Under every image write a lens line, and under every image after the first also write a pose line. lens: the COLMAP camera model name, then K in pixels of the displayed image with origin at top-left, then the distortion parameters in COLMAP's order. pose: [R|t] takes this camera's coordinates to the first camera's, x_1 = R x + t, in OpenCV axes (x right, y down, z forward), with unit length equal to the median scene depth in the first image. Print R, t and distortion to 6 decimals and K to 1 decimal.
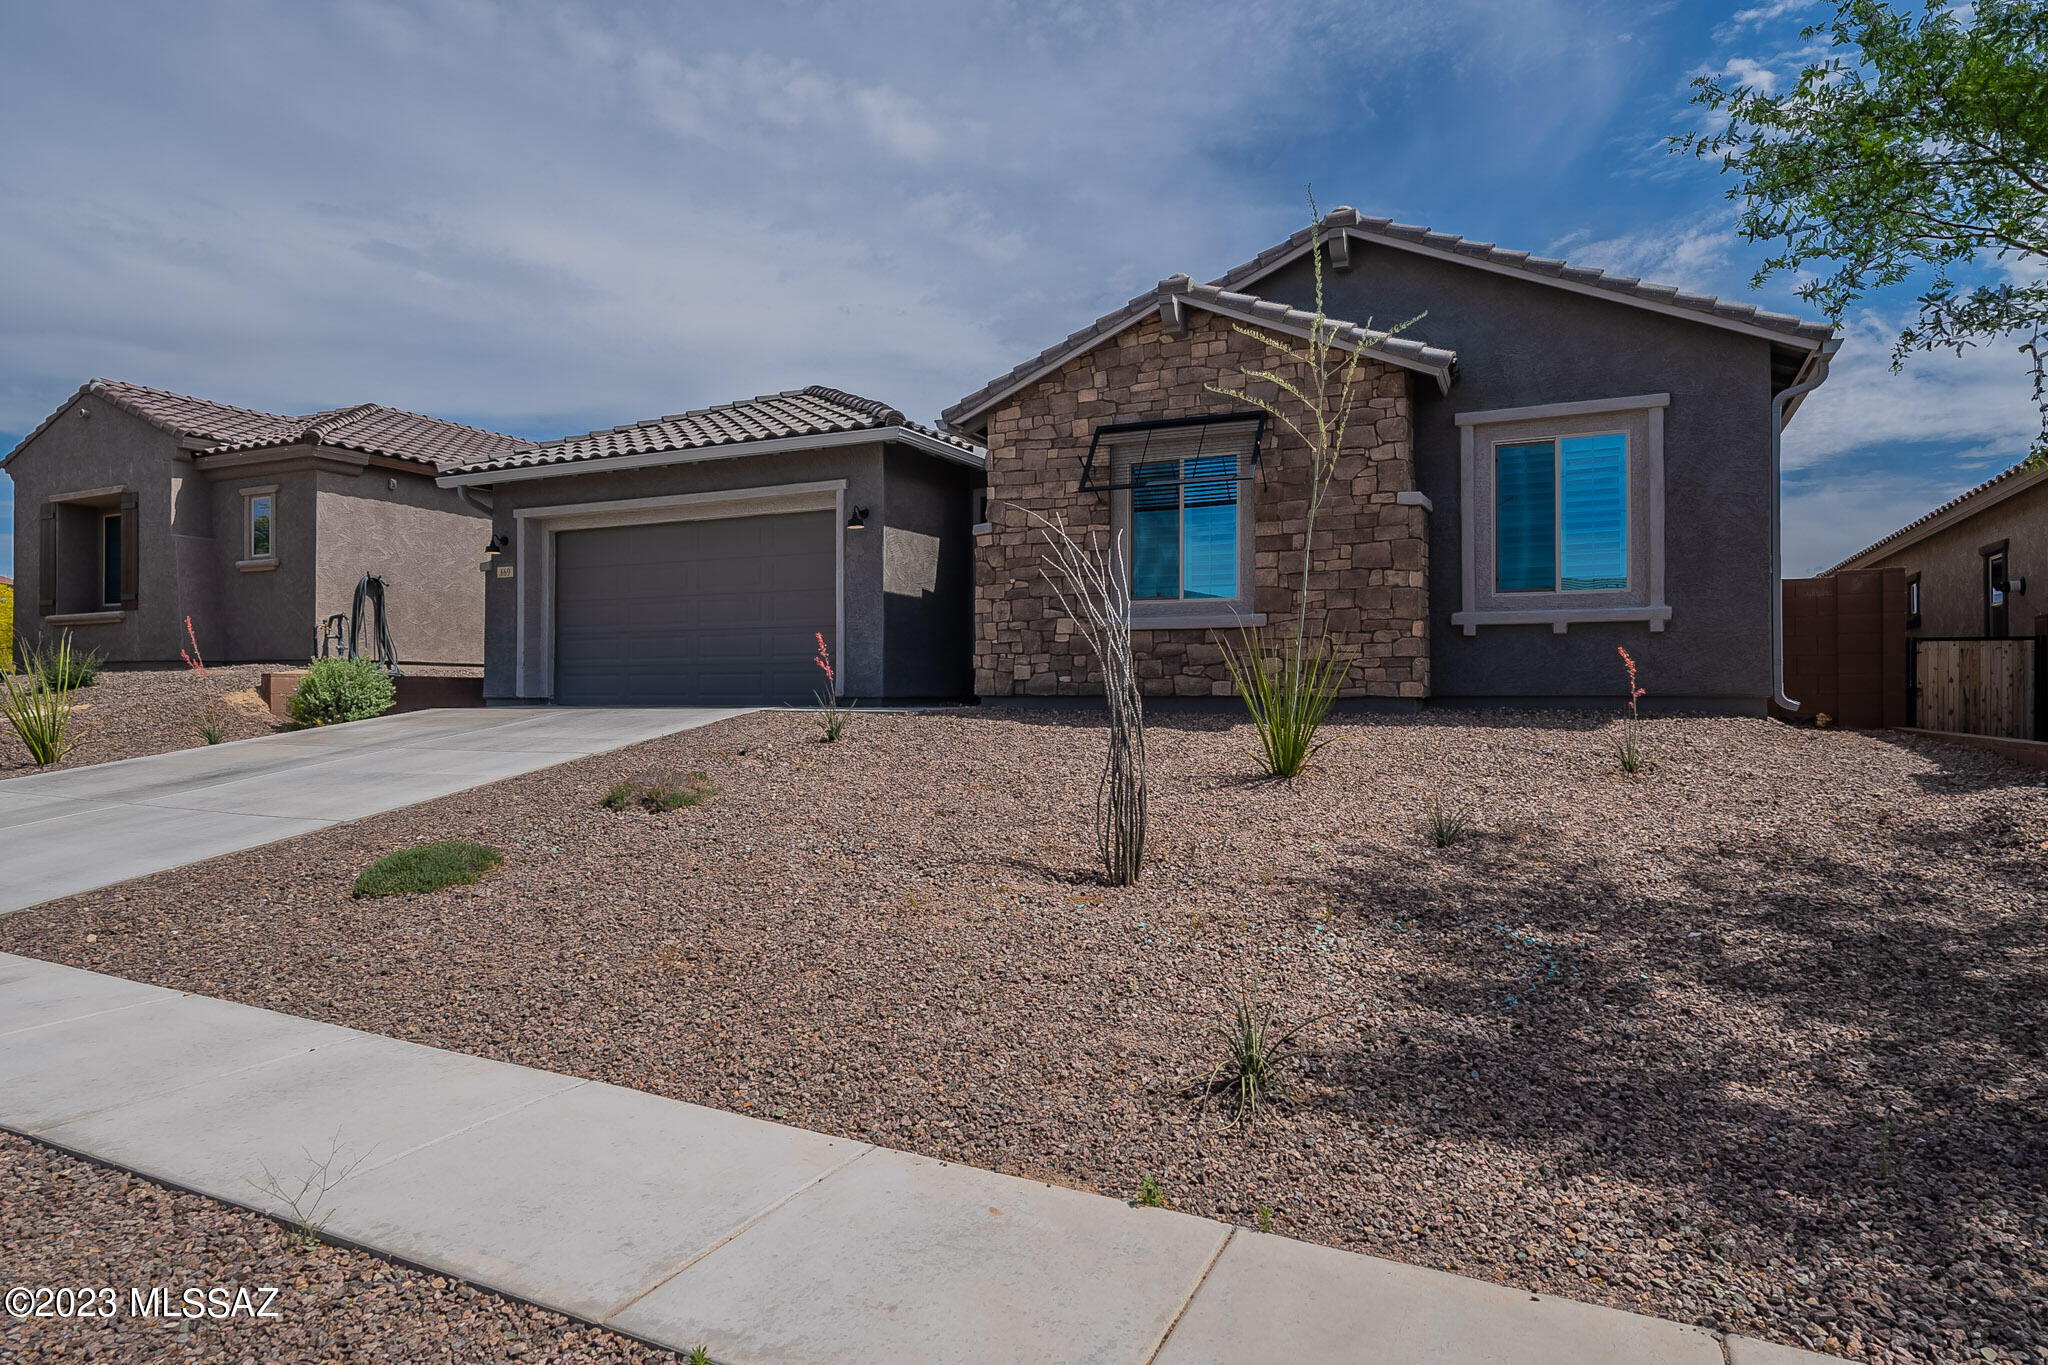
lens RADIAL K [[1249.4, 0, 1023.3], [0, 1249.4, 681.8], [0, 0, 1]] dist [0.037355, -0.000121]
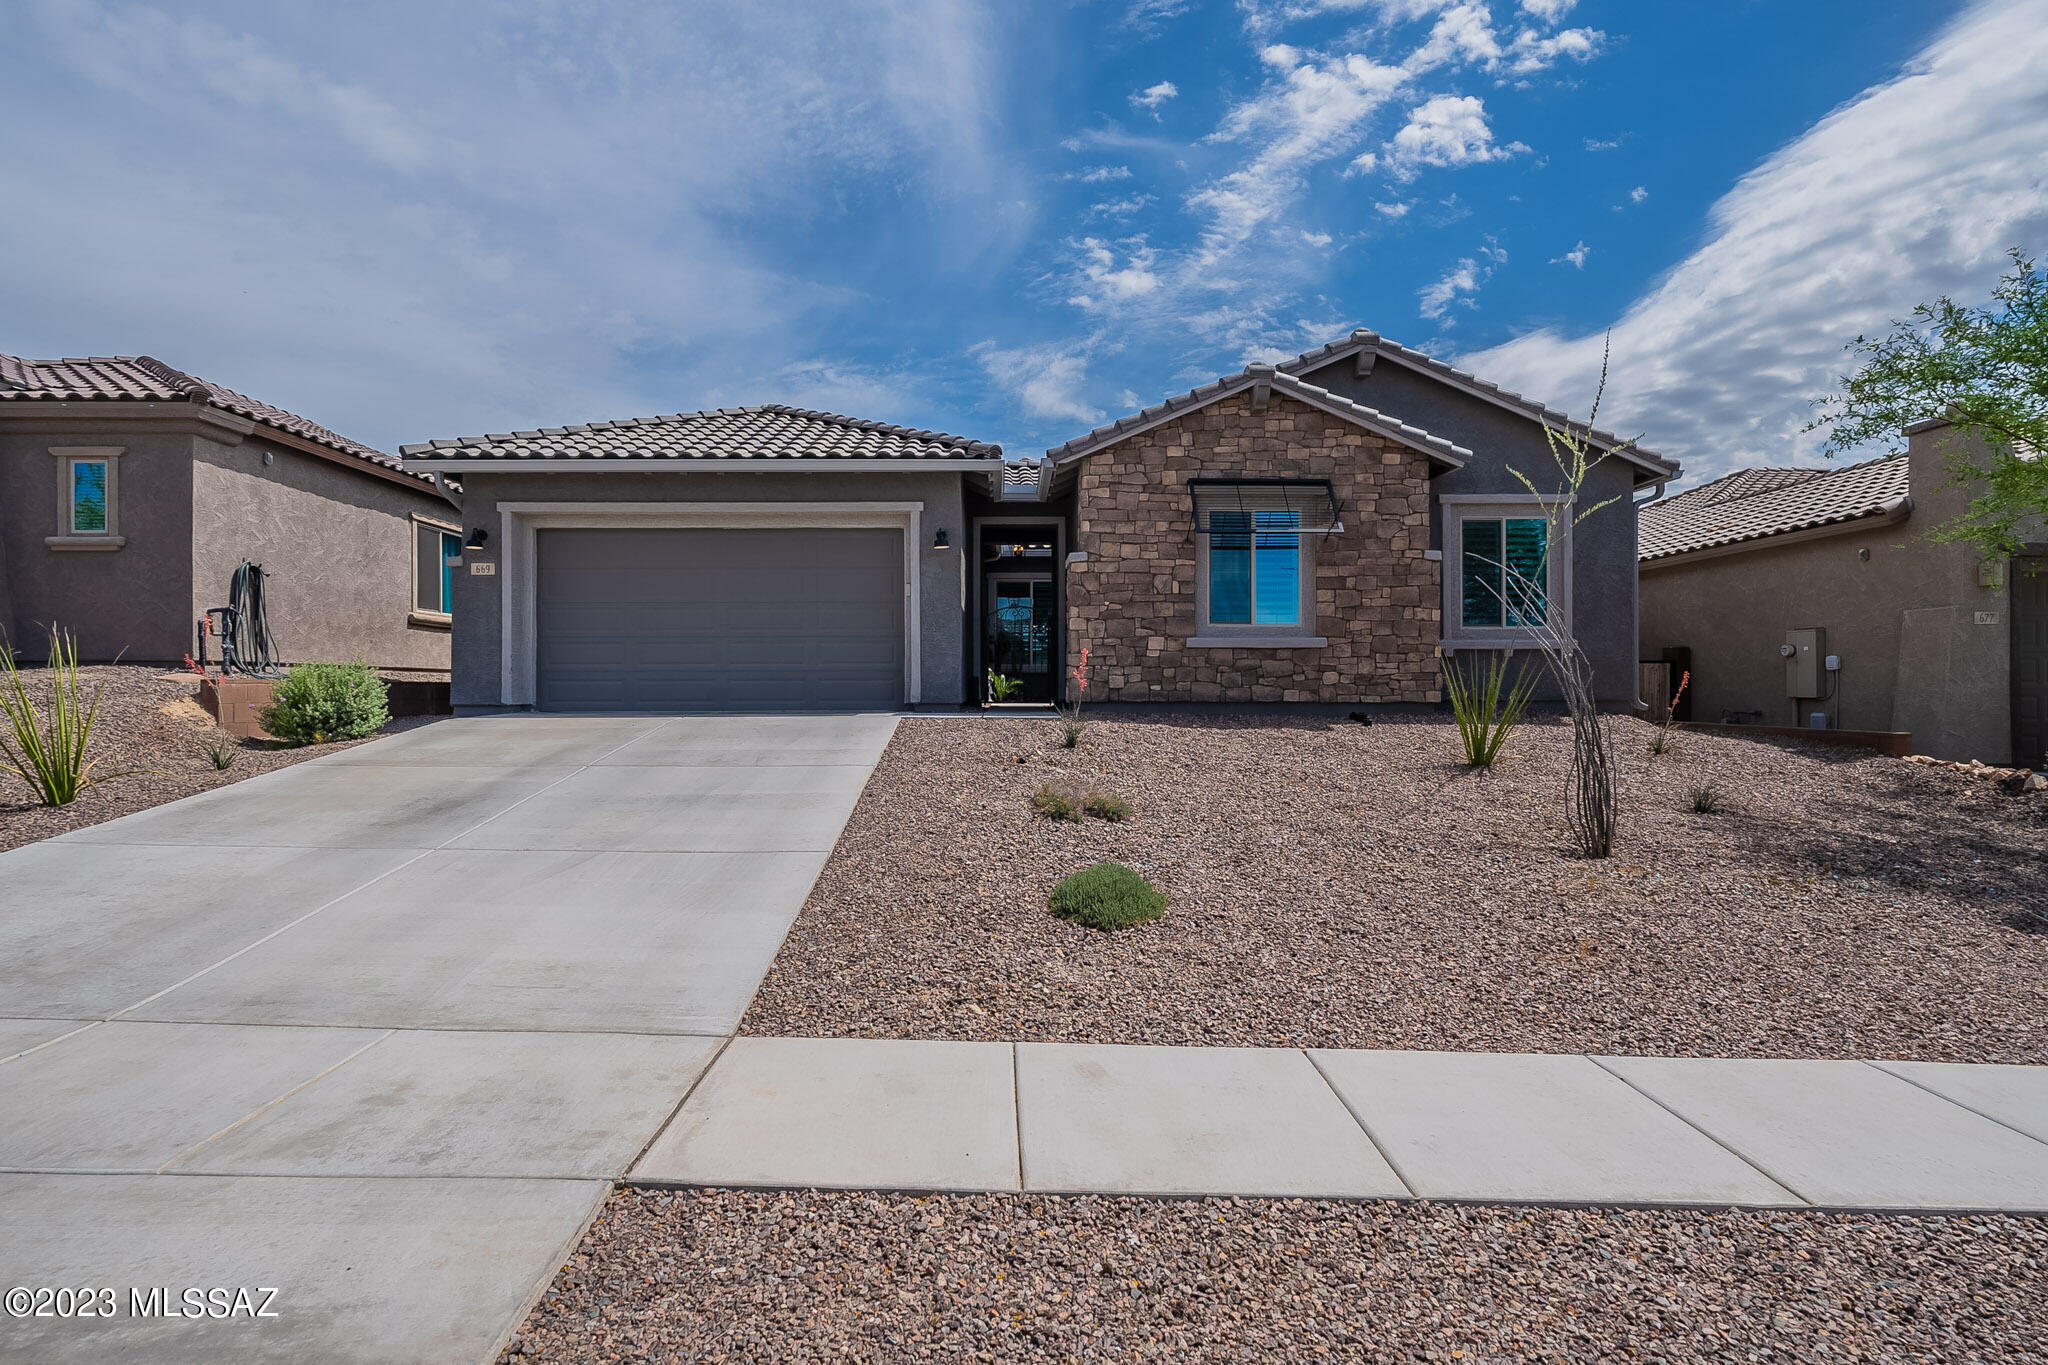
lens RADIAL K [[1030.9, 0, 1025.8], [0, 1030.9, 688.3], [0, 0, 1]] dist [0.023402, -0.006502]
pose [[0.890954, -0.001641, 0.454090, -0.506136], [-0.003202, 0.999946, 0.009896, -0.010742], [-0.454082, -0.010271, 0.890901, 0.175227]]
